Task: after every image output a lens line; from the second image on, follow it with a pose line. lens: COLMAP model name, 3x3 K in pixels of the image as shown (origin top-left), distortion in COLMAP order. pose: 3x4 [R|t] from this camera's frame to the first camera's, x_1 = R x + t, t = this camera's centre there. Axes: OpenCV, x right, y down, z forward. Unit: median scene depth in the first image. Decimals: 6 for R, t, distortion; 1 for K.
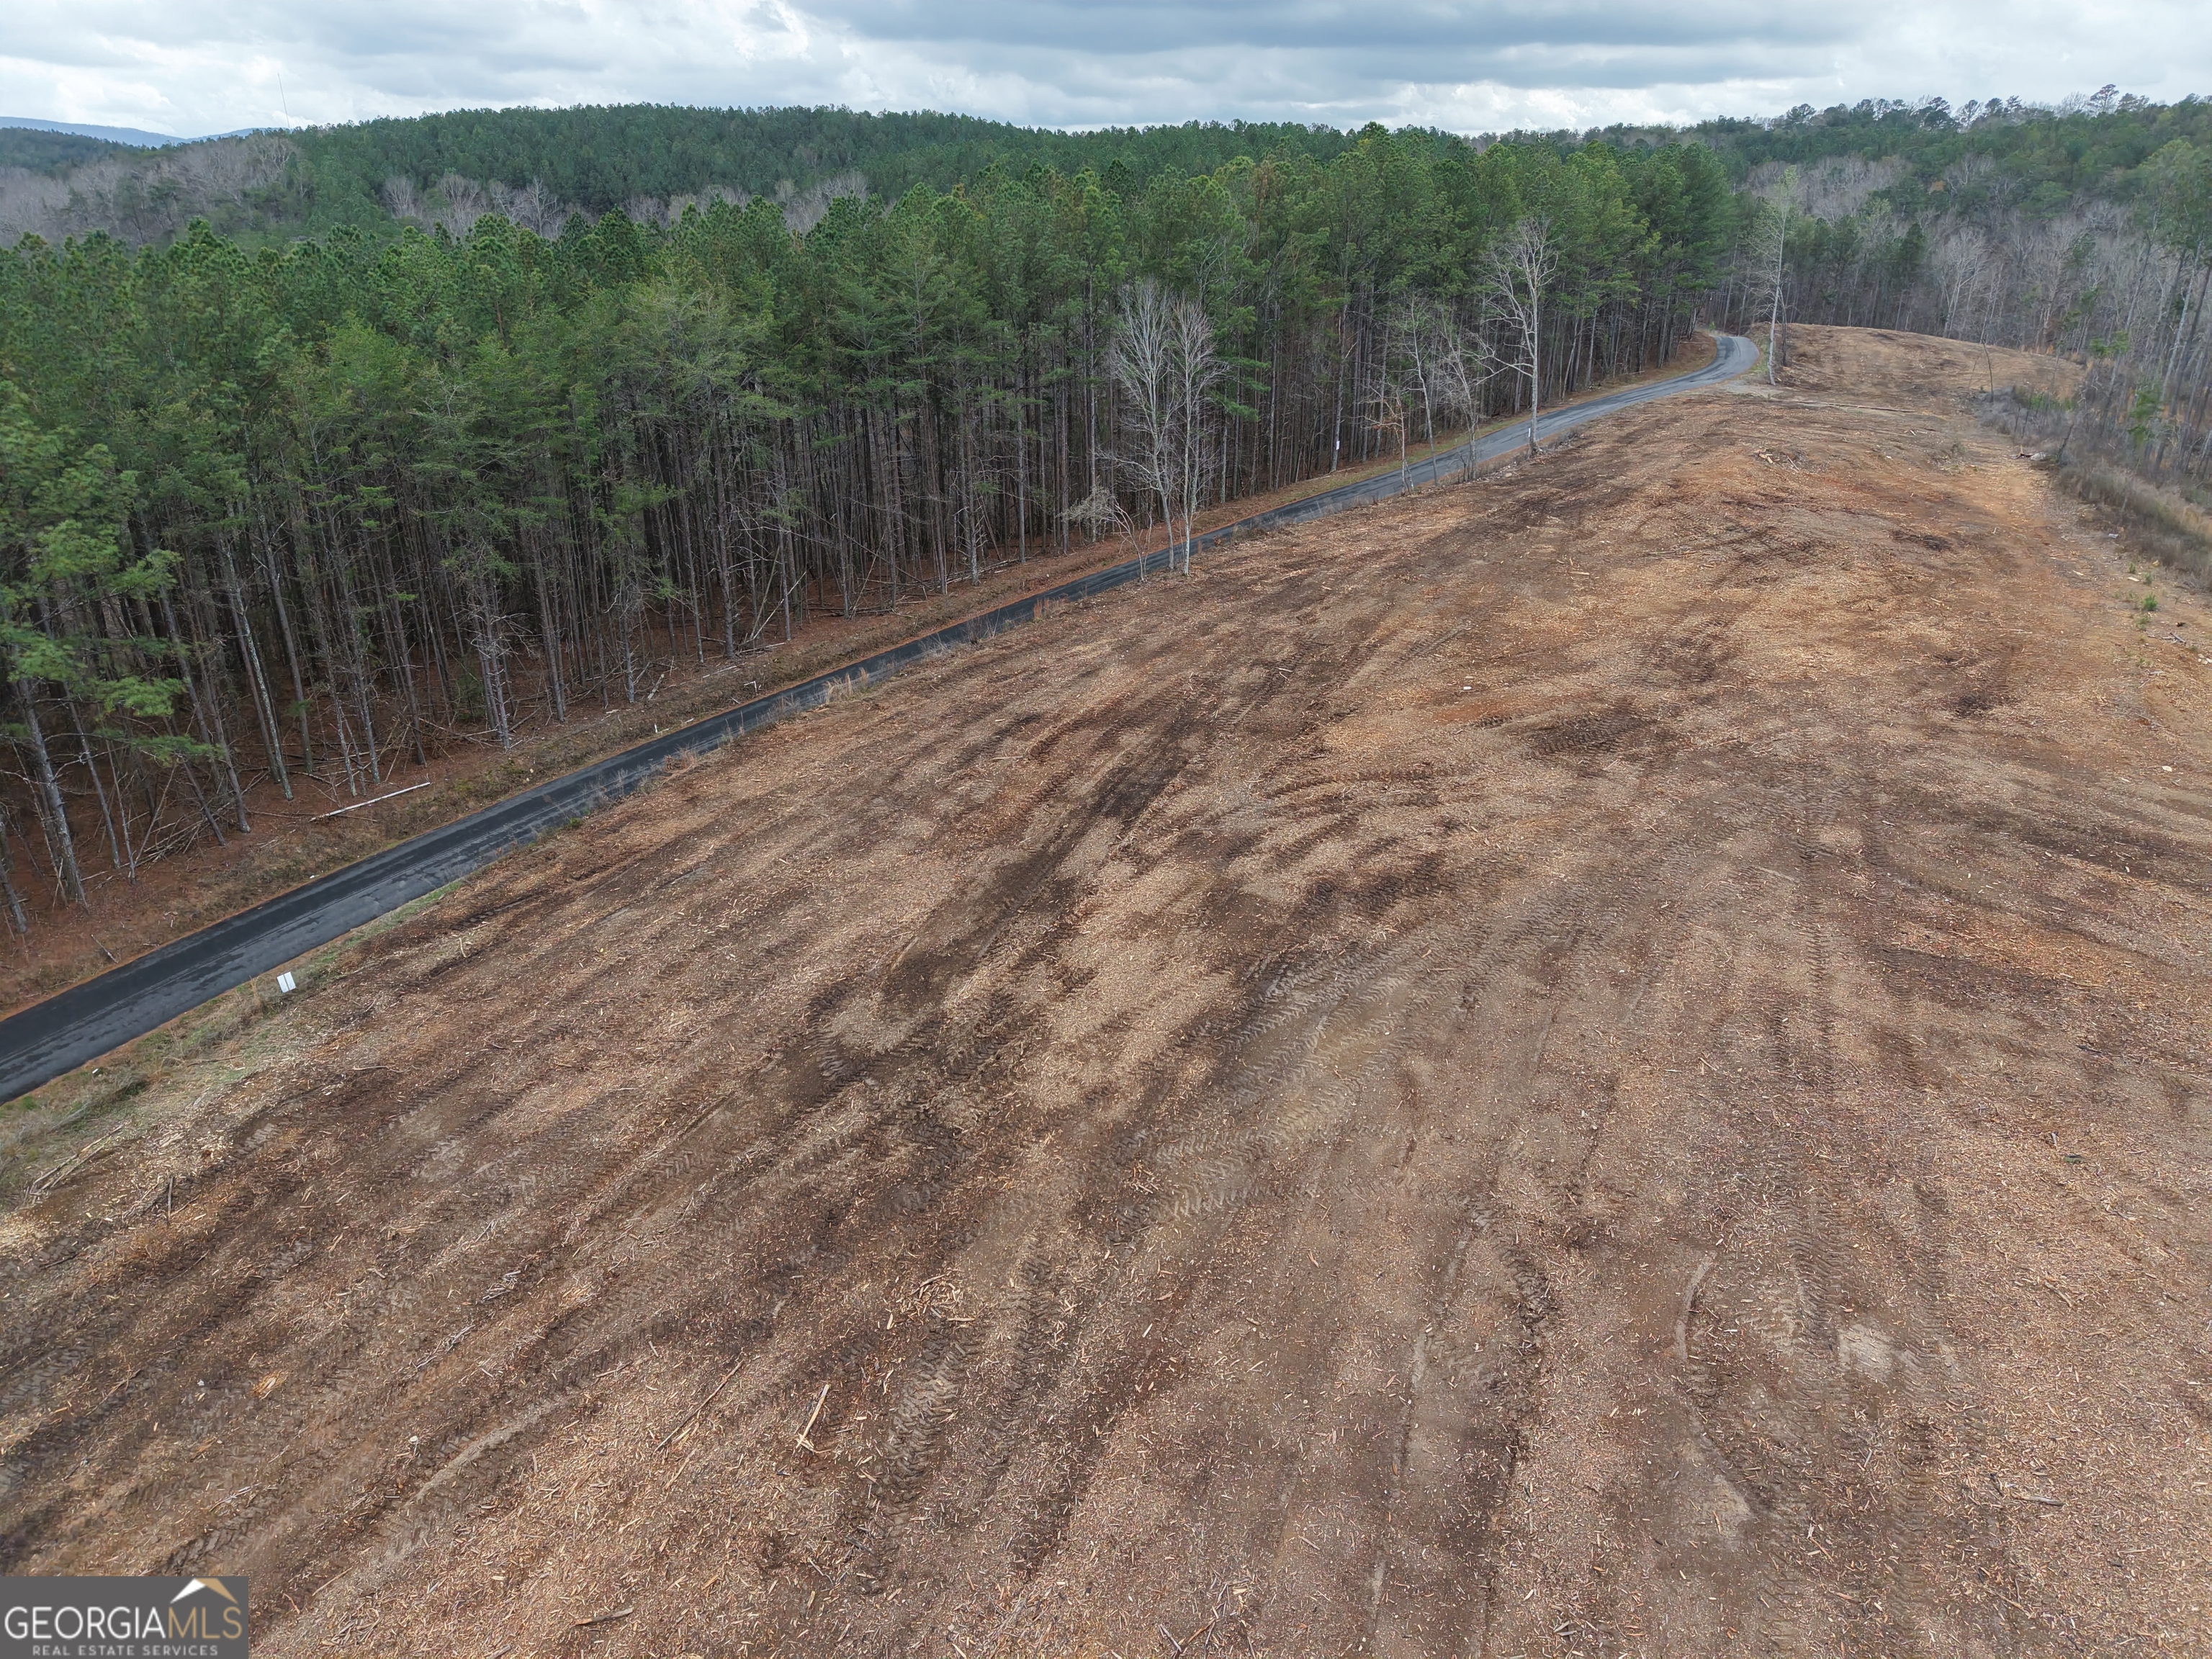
lens RADIAL K [[1476.1, 0, 1108.9], [0, 1476.1, 827.8], [0, 0, 1]] dist [0.033087, -0.030559]
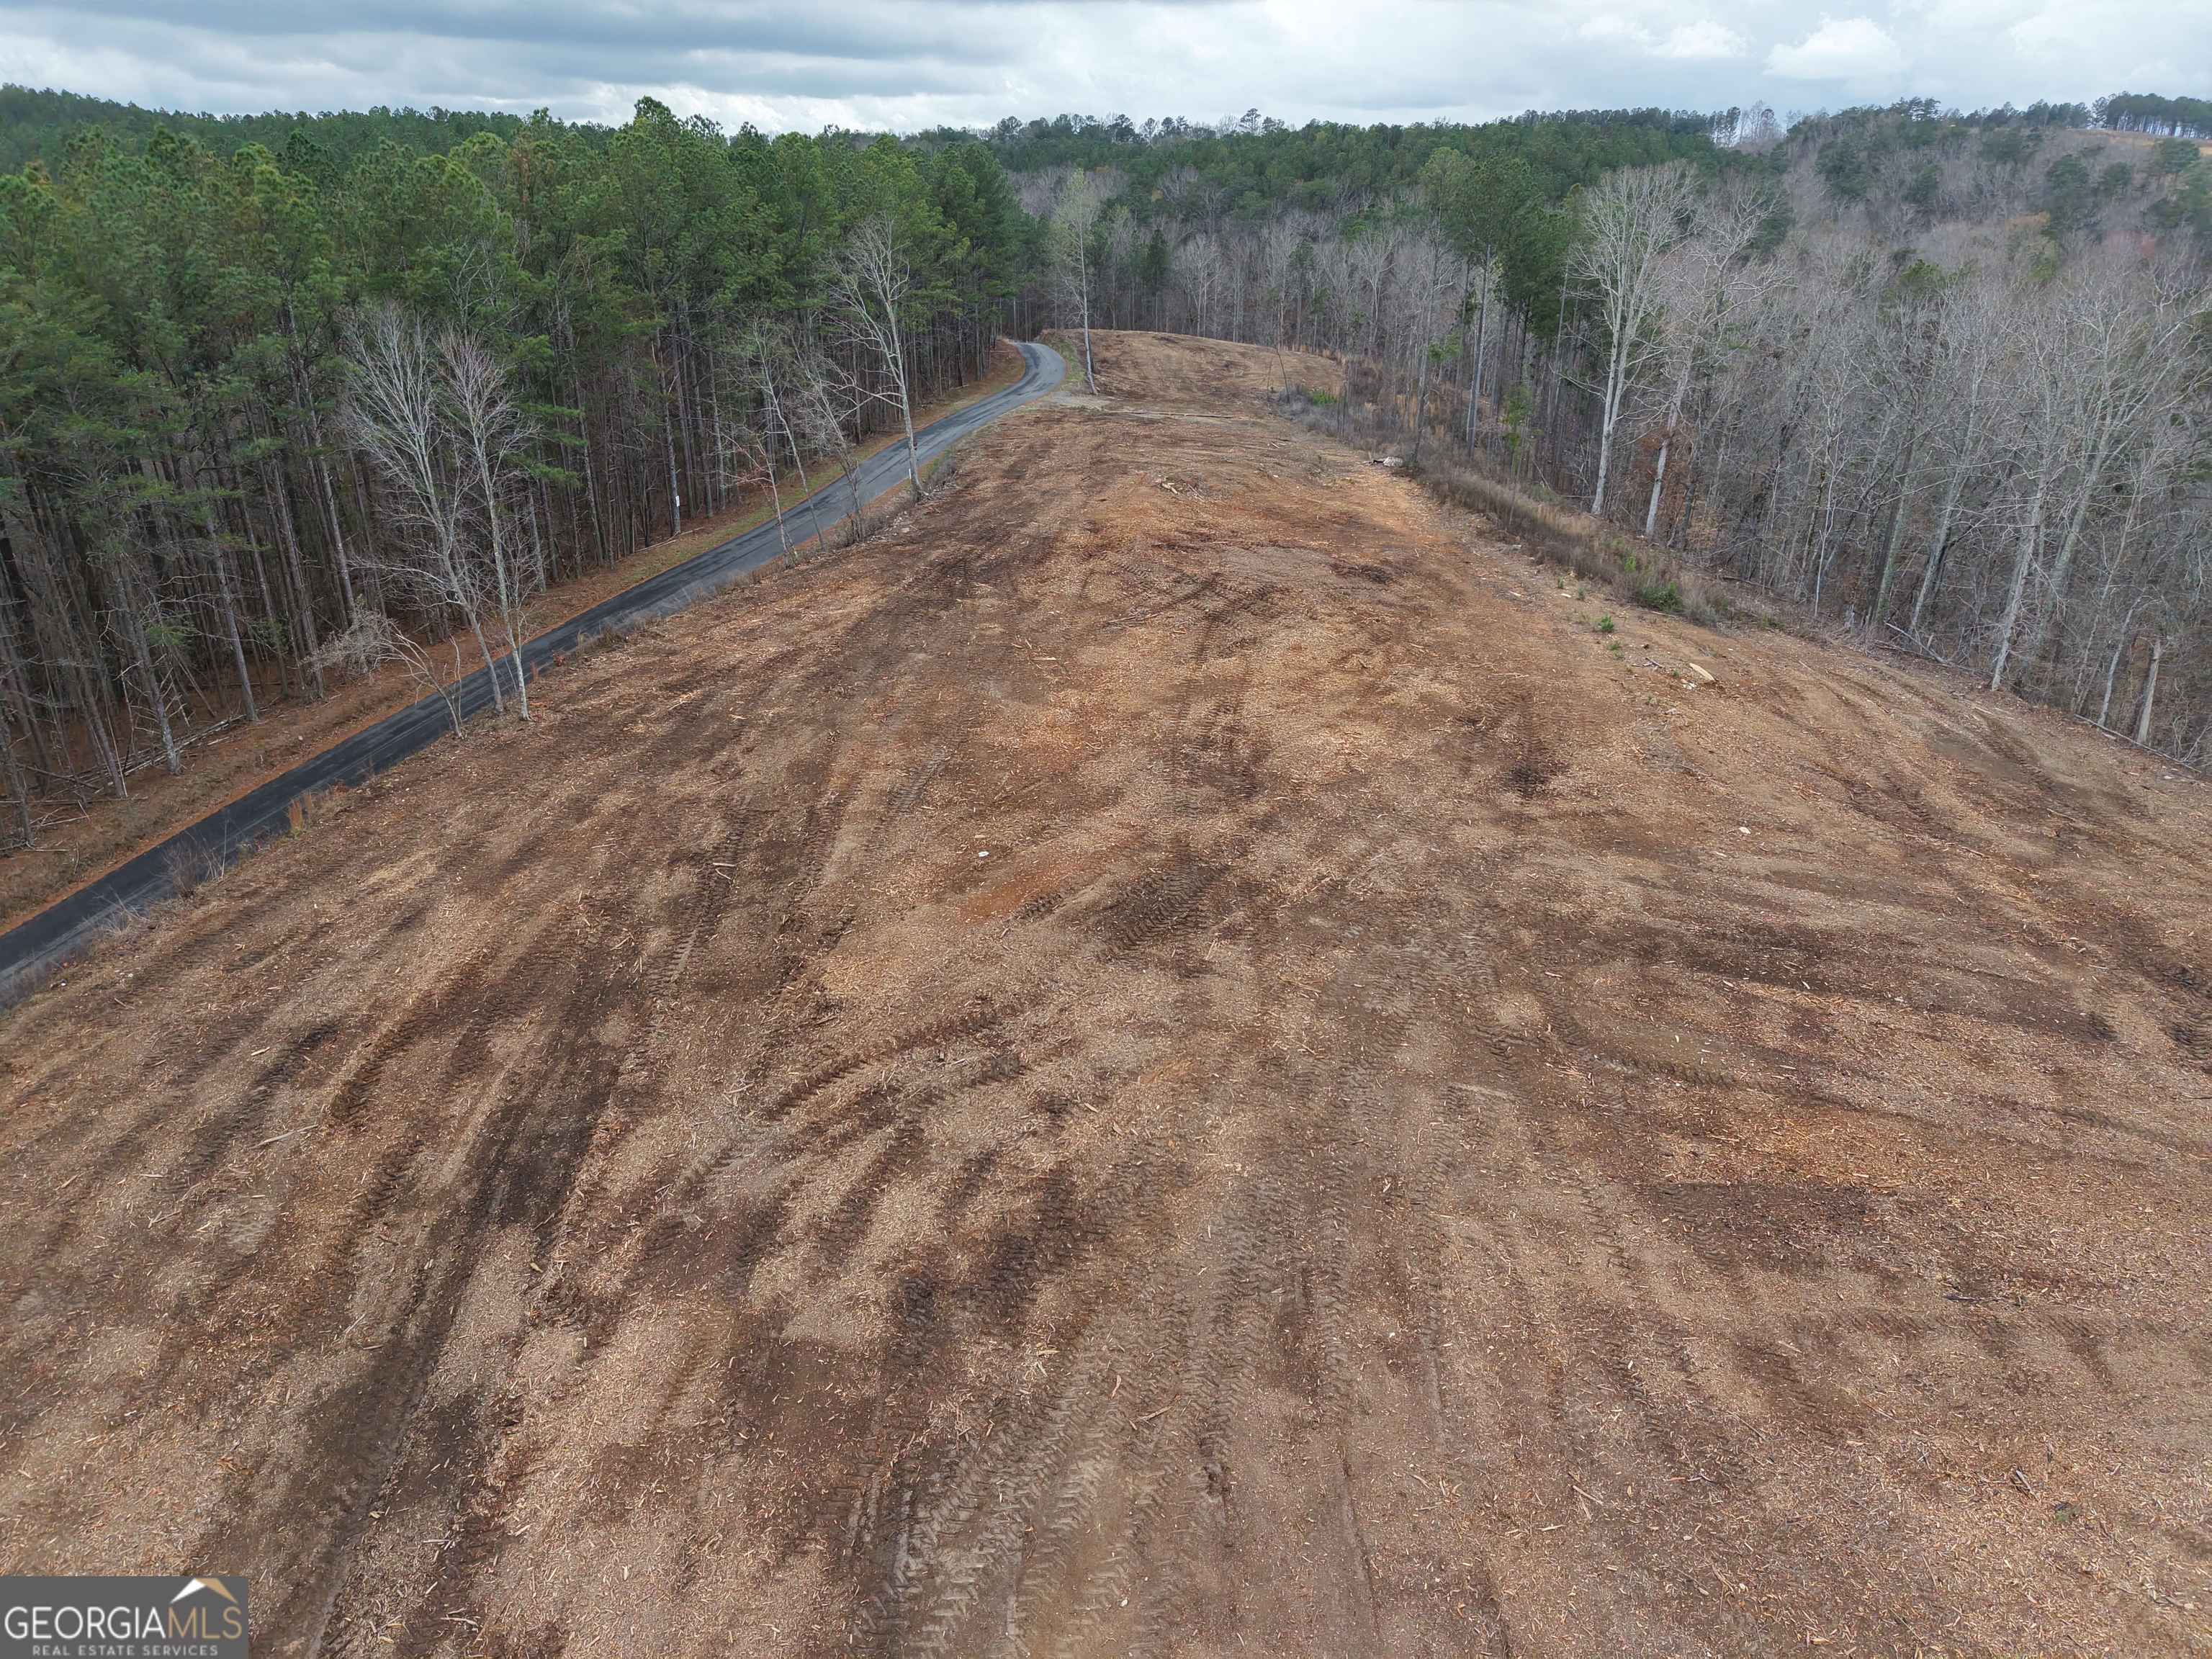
lens RADIAL K [[1476.1, 0, 1108.5], [0, 1476.1, 824.8], [0, 0, 1]] dist [0.033087, -0.030559]
pose [[0.890825, -0.168873, 0.421798, -0.007852], [0.170829, 0.984732, 0.033465, -0.119626], [-0.421009, 0.042244, 0.906072, 0.300756]]
